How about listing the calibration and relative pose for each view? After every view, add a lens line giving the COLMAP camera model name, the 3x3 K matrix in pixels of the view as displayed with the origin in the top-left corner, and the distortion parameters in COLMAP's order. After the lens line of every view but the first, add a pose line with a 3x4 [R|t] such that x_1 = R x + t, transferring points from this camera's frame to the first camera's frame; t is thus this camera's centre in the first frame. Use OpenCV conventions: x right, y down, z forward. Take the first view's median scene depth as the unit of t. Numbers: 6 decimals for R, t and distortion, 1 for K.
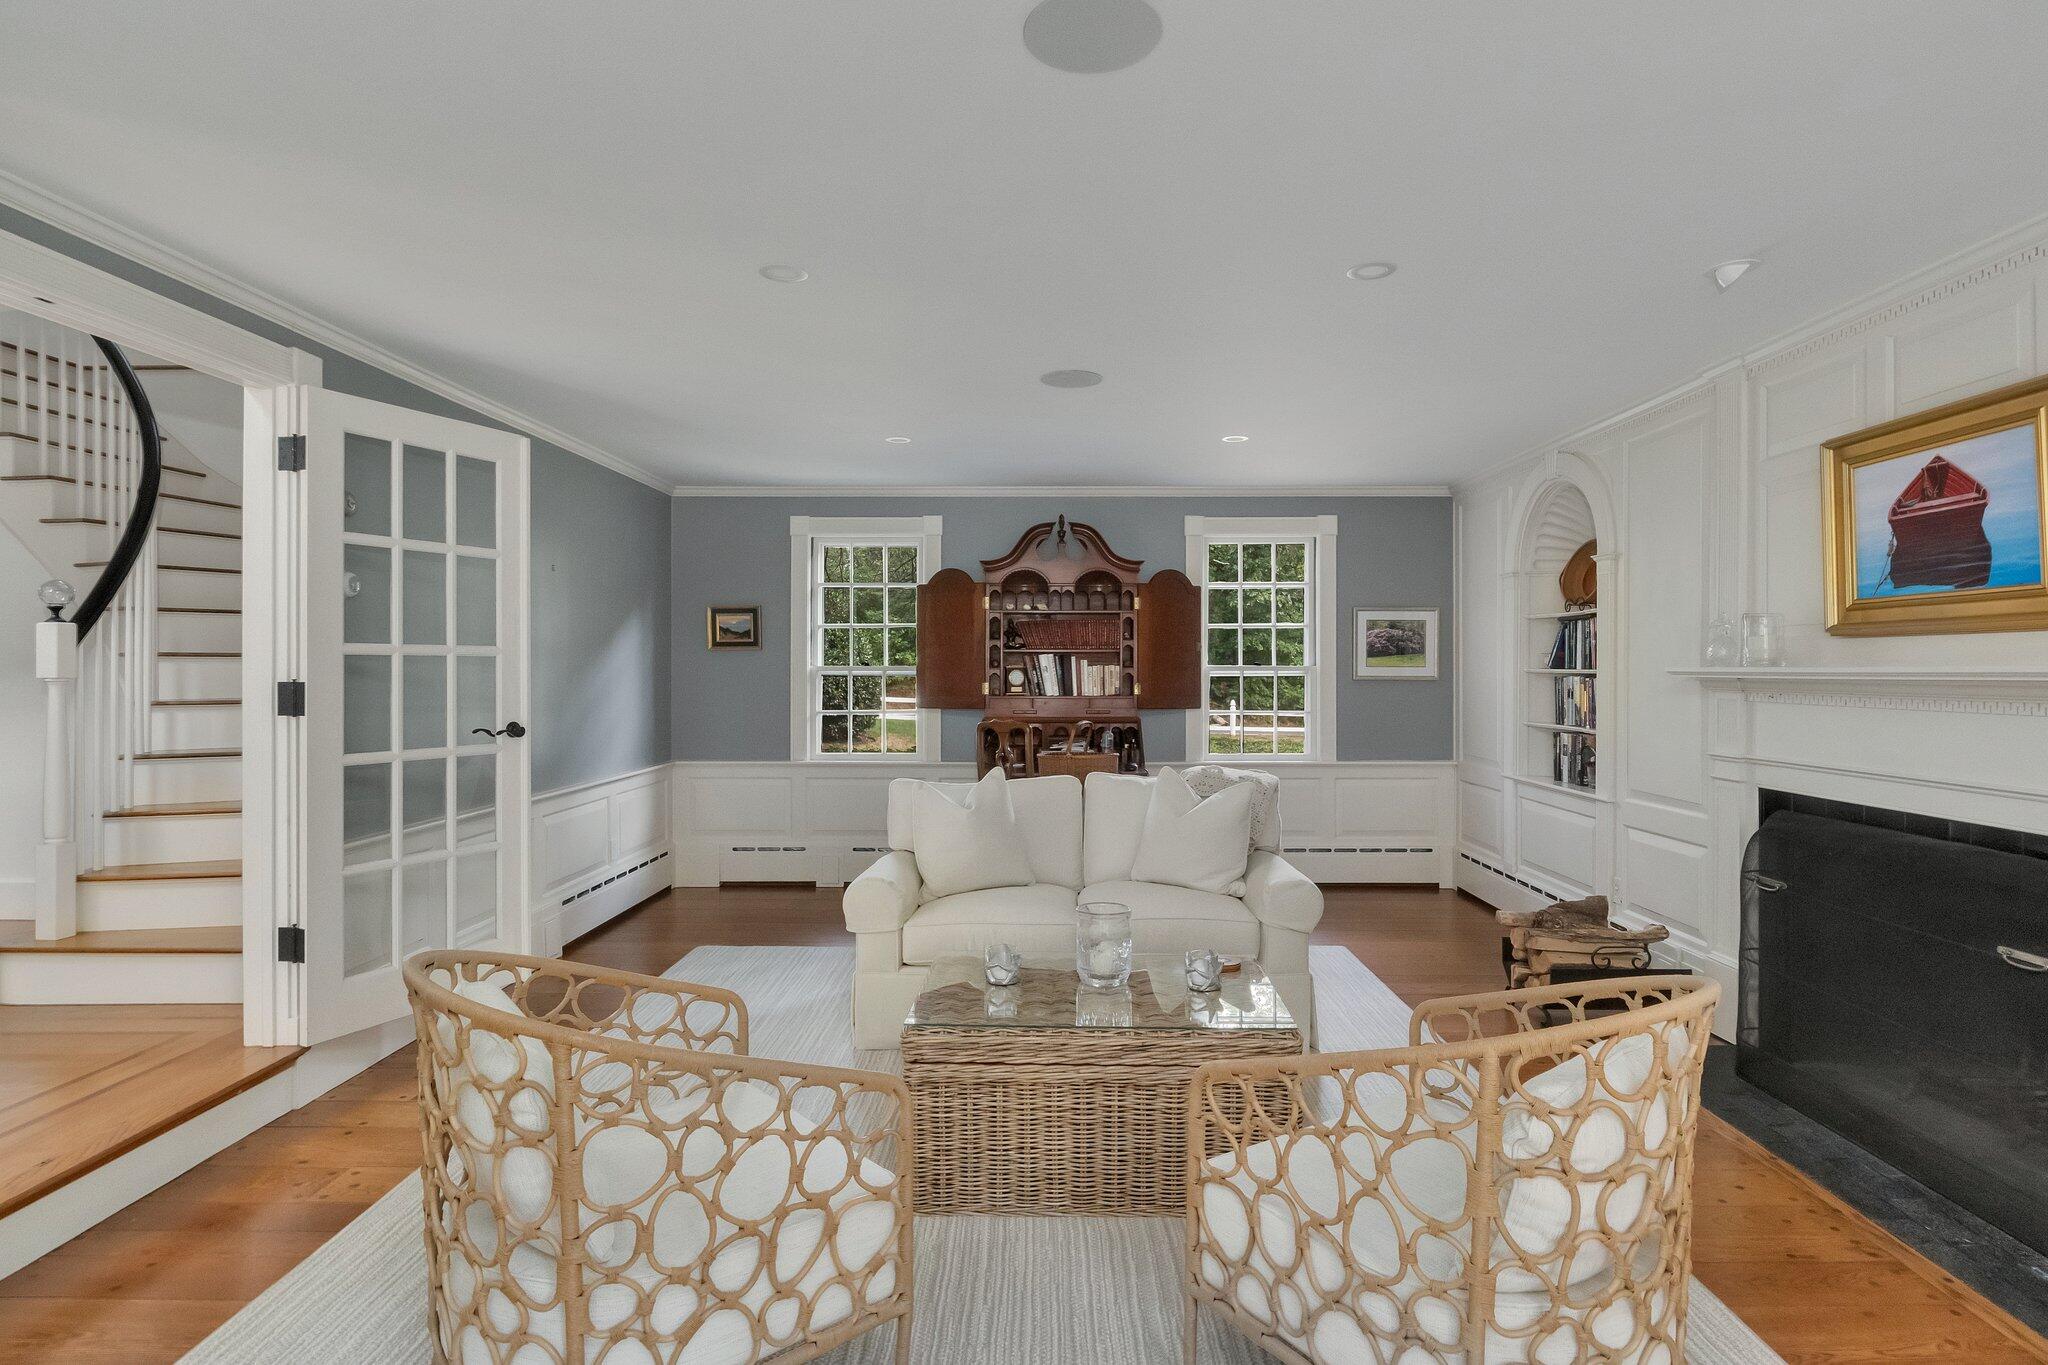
lens RADIAL K [[1044.1, 0, 1051.4], [0, 1044.1, 658.7], [0, 0, 1]] dist [-0.000207, 0.000199]
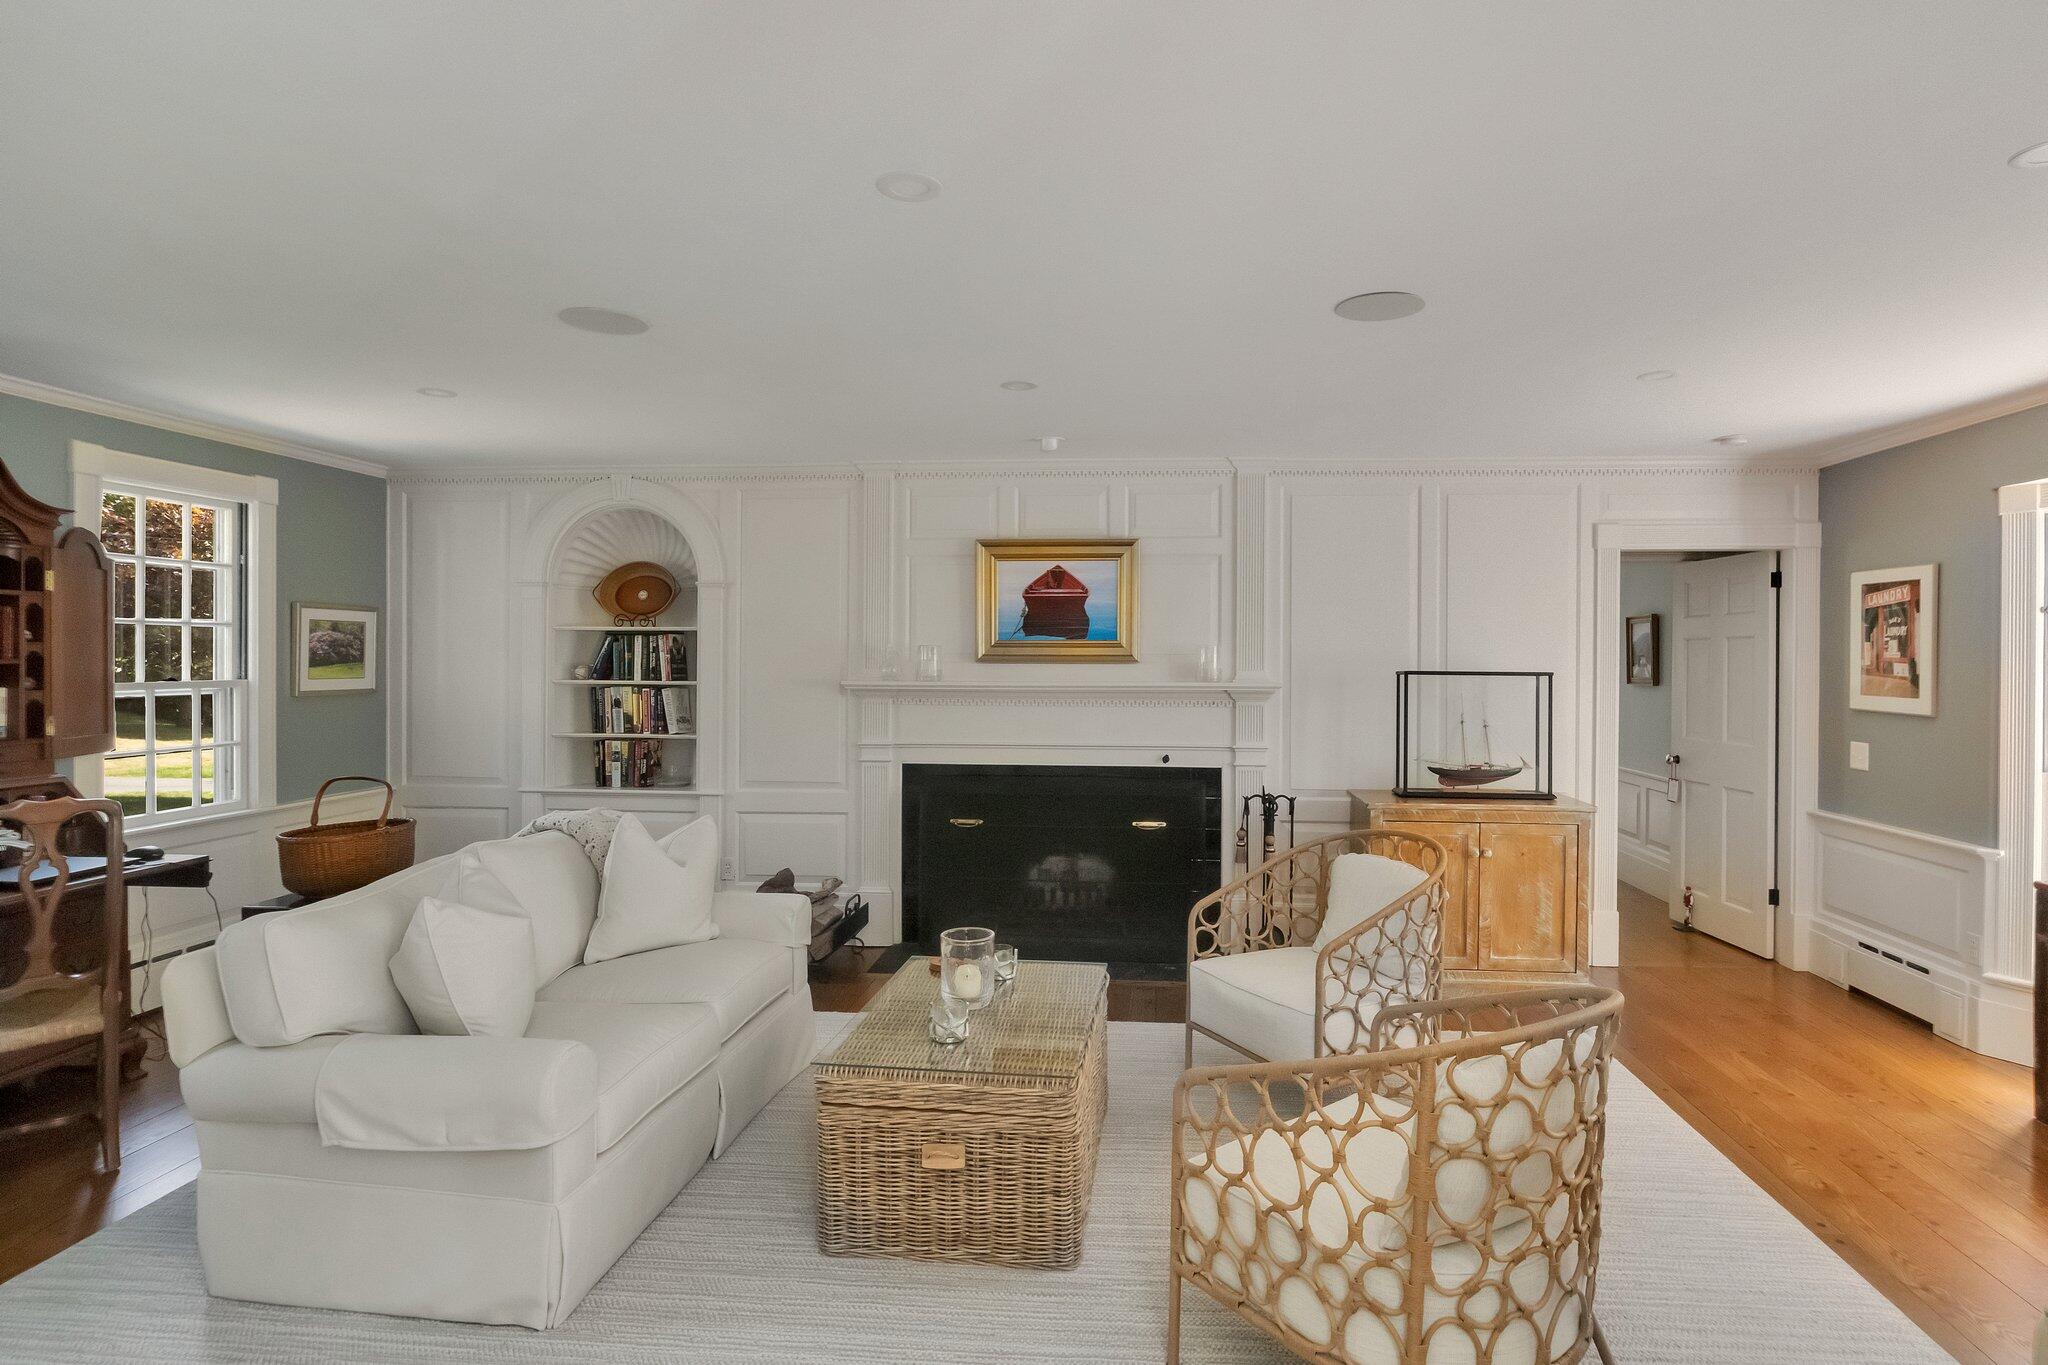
lens RADIAL K [[1044.1, 0, 1051.4], [0, 1044.1, 658.7], [0, 0, 1]] dist [-0.000207, 0.000199]
pose [[0.102605, -0.003110, 0.994717, -0.522063], [-0.012229, 0.999916, 0.004388, -0.022212], [-0.994647, -0.012615, 0.102559, 0.453767]]
